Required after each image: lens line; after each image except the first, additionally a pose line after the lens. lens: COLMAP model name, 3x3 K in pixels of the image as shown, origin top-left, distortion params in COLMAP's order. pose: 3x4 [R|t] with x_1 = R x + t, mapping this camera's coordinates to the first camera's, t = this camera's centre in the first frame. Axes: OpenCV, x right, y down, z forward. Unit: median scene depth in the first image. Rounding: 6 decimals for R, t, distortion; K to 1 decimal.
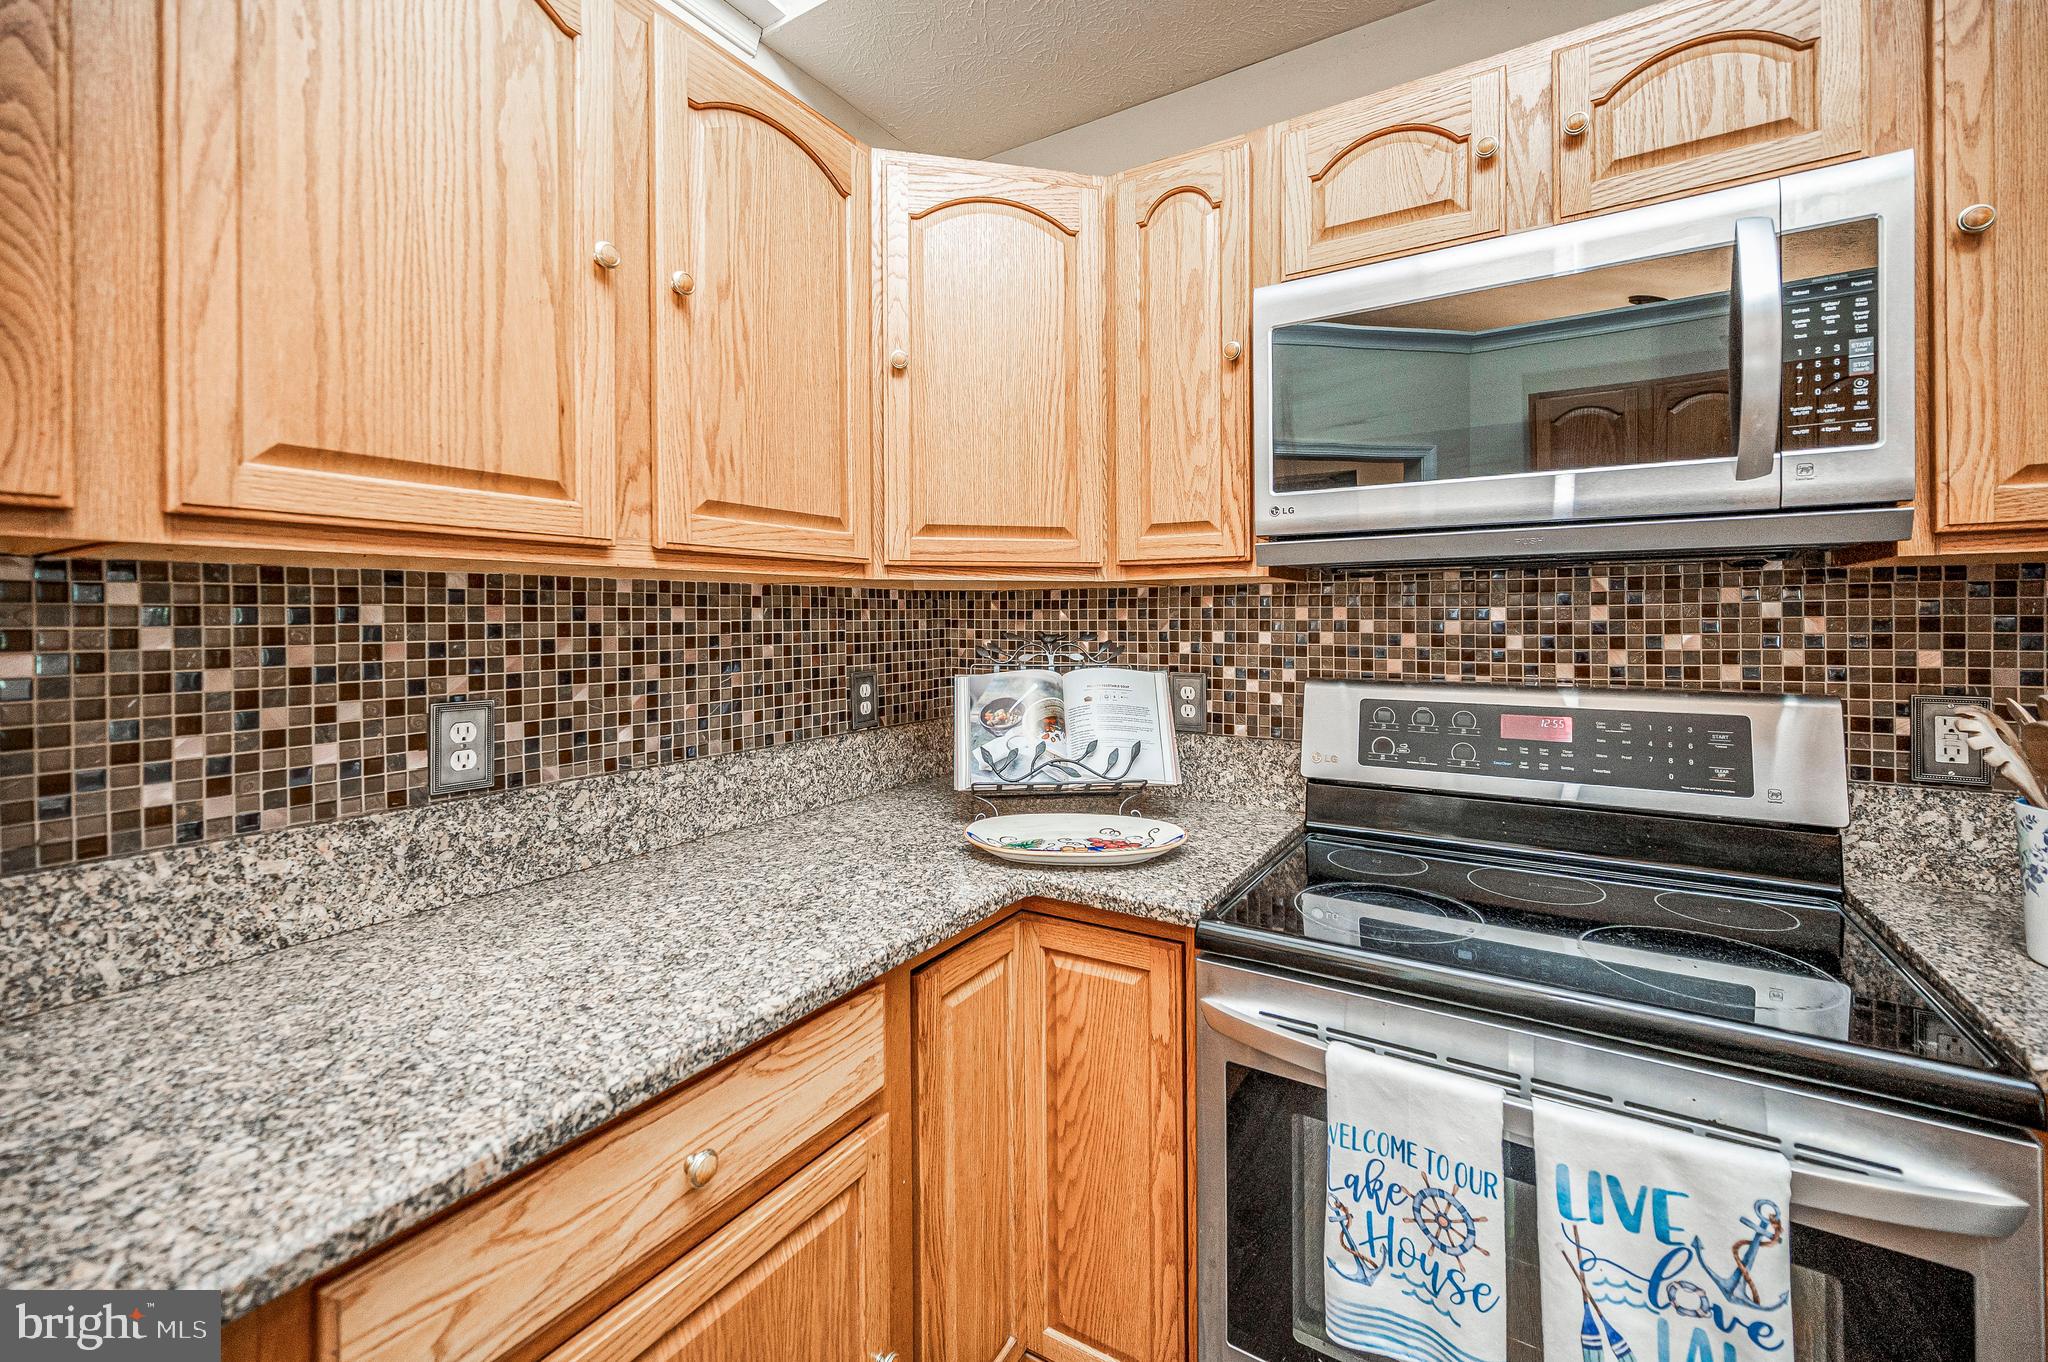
lens RADIAL K [[837.1, 0, 1059.7], [0, 837.1, 612.2], [0, 0, 1]] dist [0.001781, 0.000397]
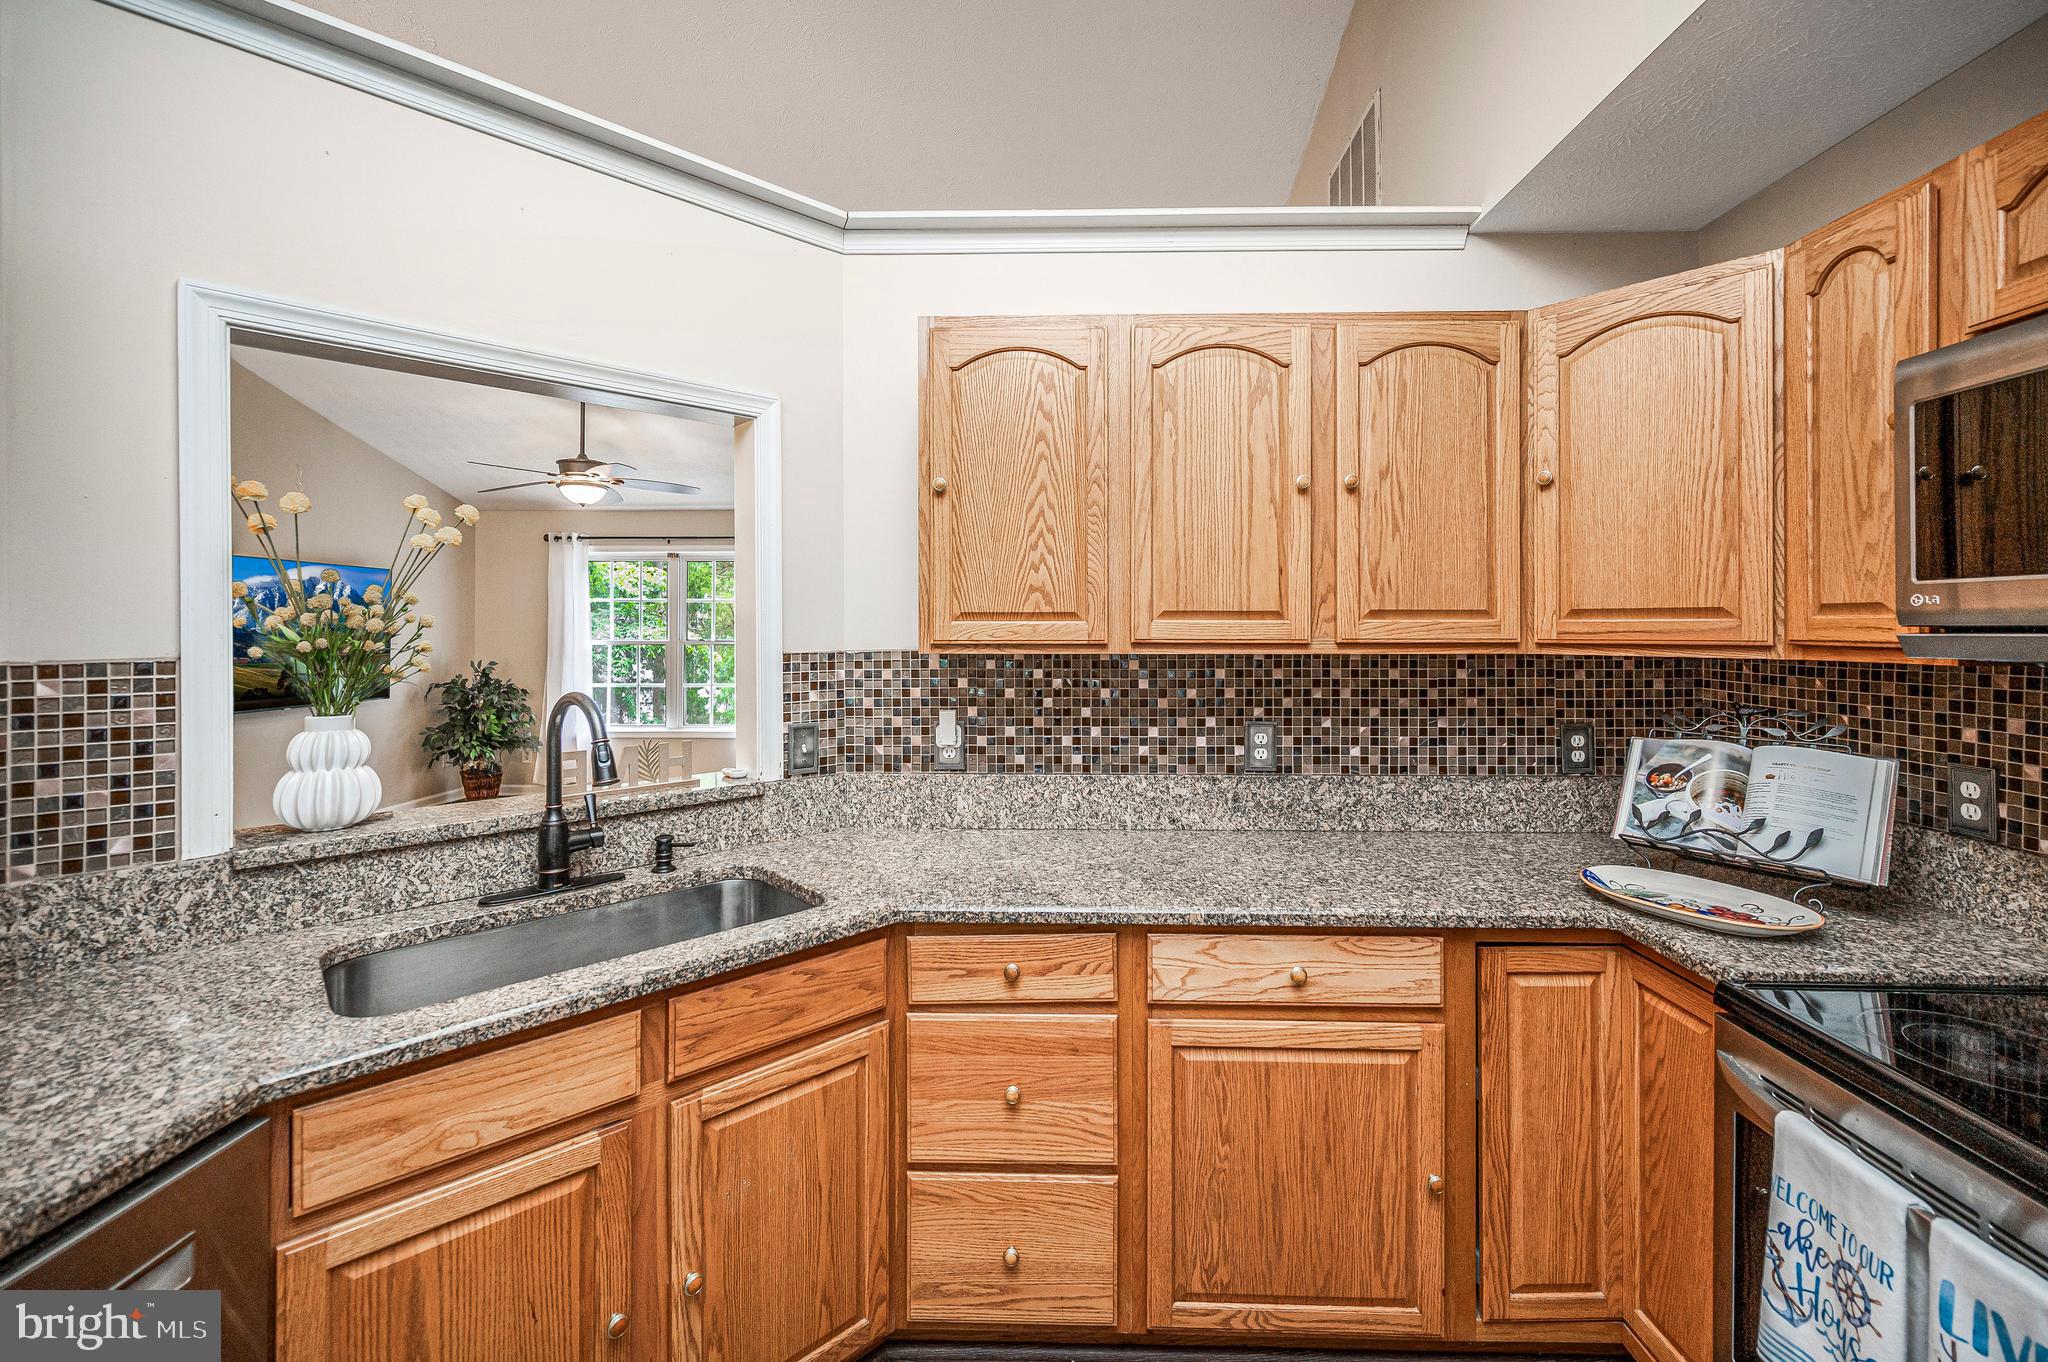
lens RADIAL K [[837.1, 0, 1059.6], [0, 837.1, 632.4], [0, 0, 1]] dist [0.001781, 0.000397]
pose [[0.519789, 0.007037, -0.854266, 0.593605], [-0.002326, 0.999974, 0.006822, -0.095658], [0.854291, -0.001559, 0.519792, -0.309295]]
